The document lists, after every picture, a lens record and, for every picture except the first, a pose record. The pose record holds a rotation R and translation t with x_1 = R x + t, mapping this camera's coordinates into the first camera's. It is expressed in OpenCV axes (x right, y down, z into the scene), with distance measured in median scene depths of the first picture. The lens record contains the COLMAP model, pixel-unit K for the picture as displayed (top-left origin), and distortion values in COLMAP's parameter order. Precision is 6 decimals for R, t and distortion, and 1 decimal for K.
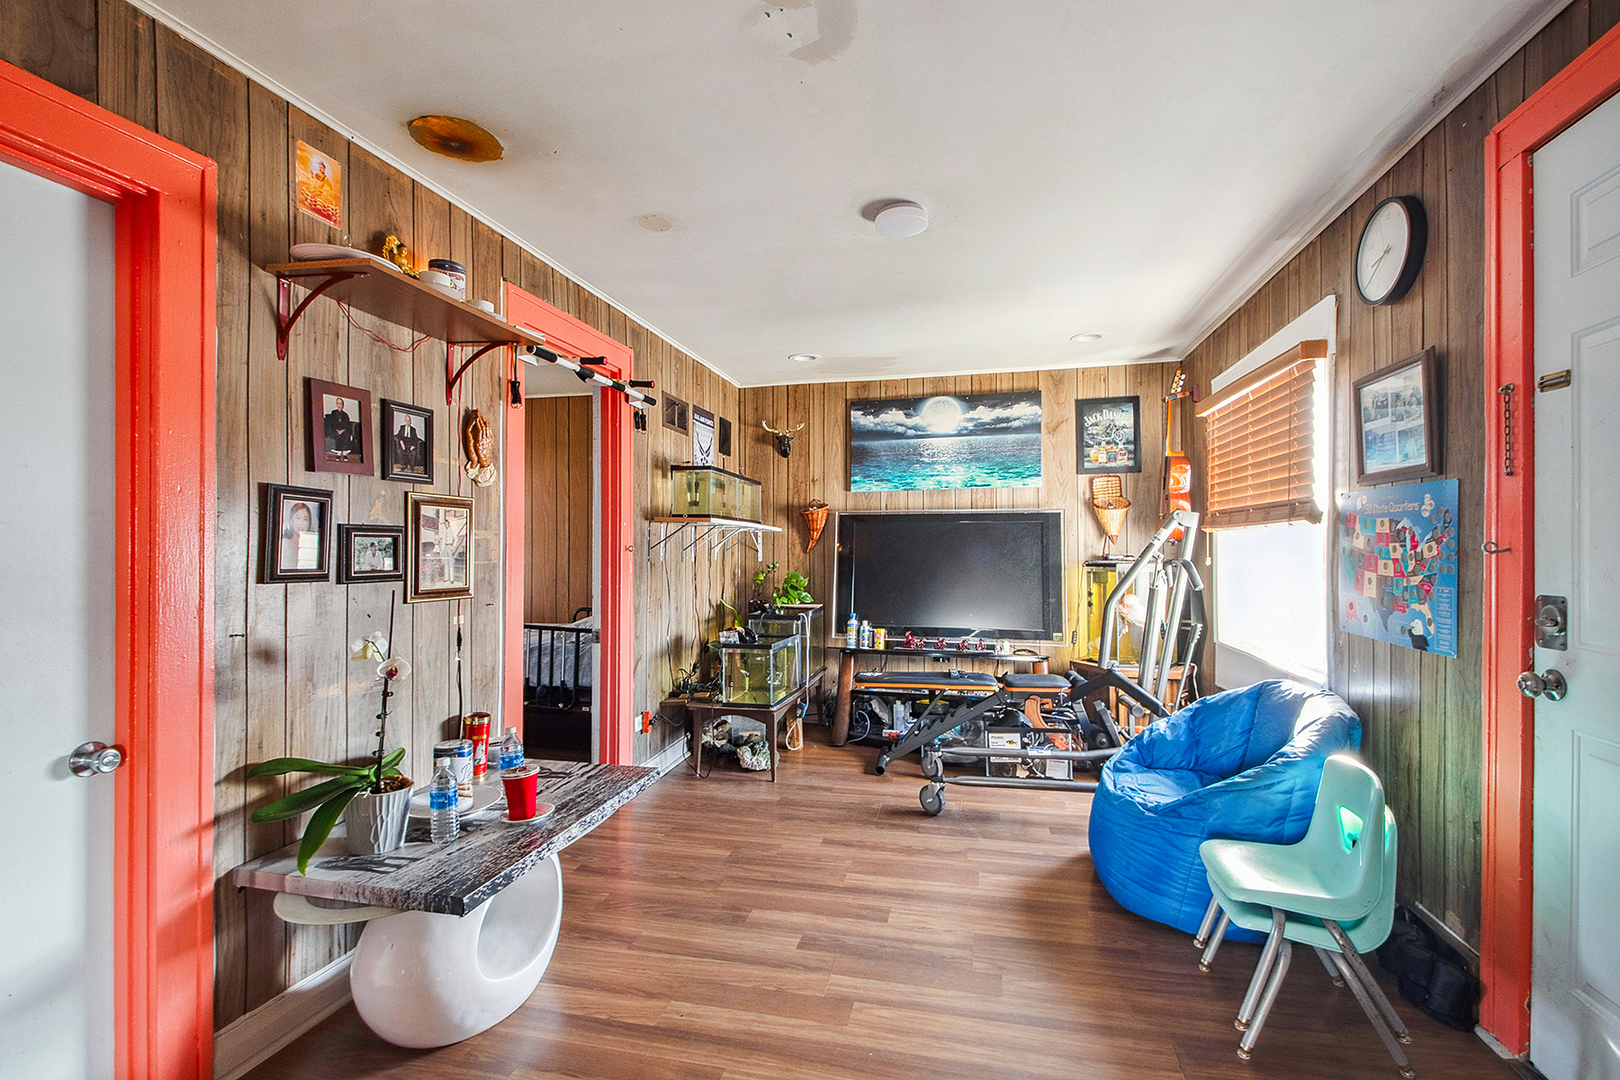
lens RADIAL K [[742.4, 0, 806.3], [0, 742.4, 547.6], [0, 0, 1]] dist [0.001477, -0.000369]
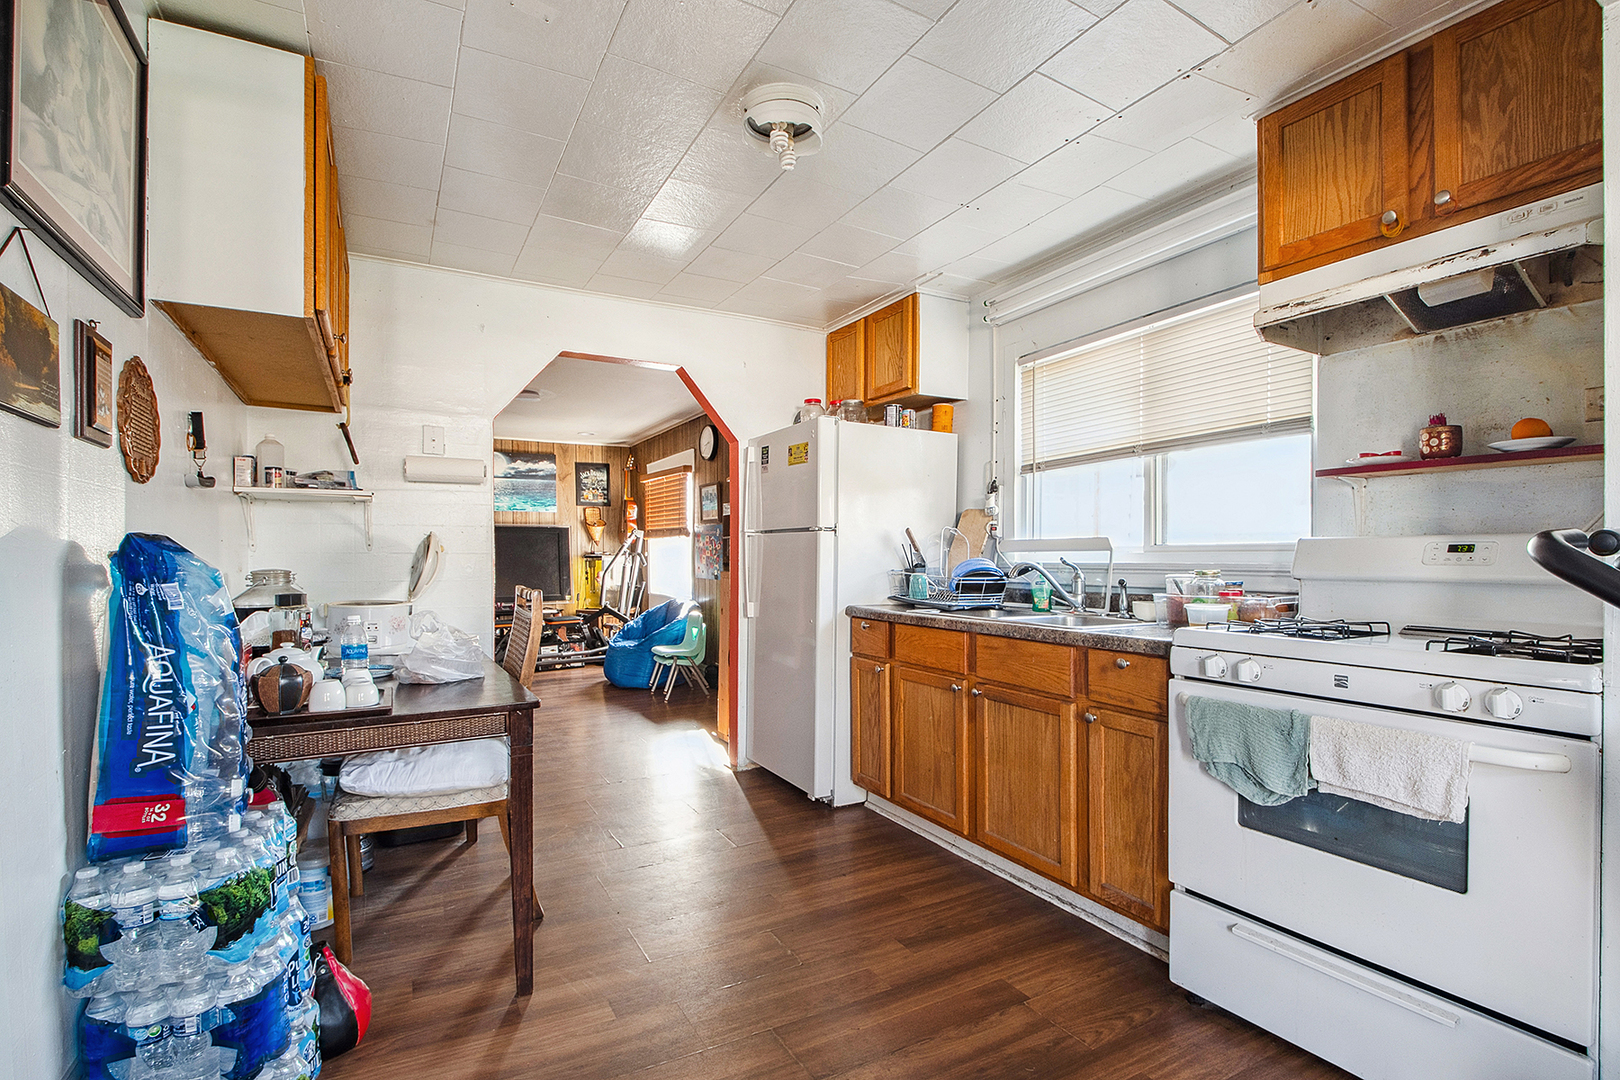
lens RADIAL K [[742.4, 0, 806.3], [0, 742.4, 549.0], [0, 0, 1]] dist [0.001477, -0.000369]
pose [[0.735354, 0.007145, 0.677645, -0.491449], [-0.002365, 0.999965, -0.007978, 0.018837], [-0.677679, 0.004264, 0.735346, -0.761451]]
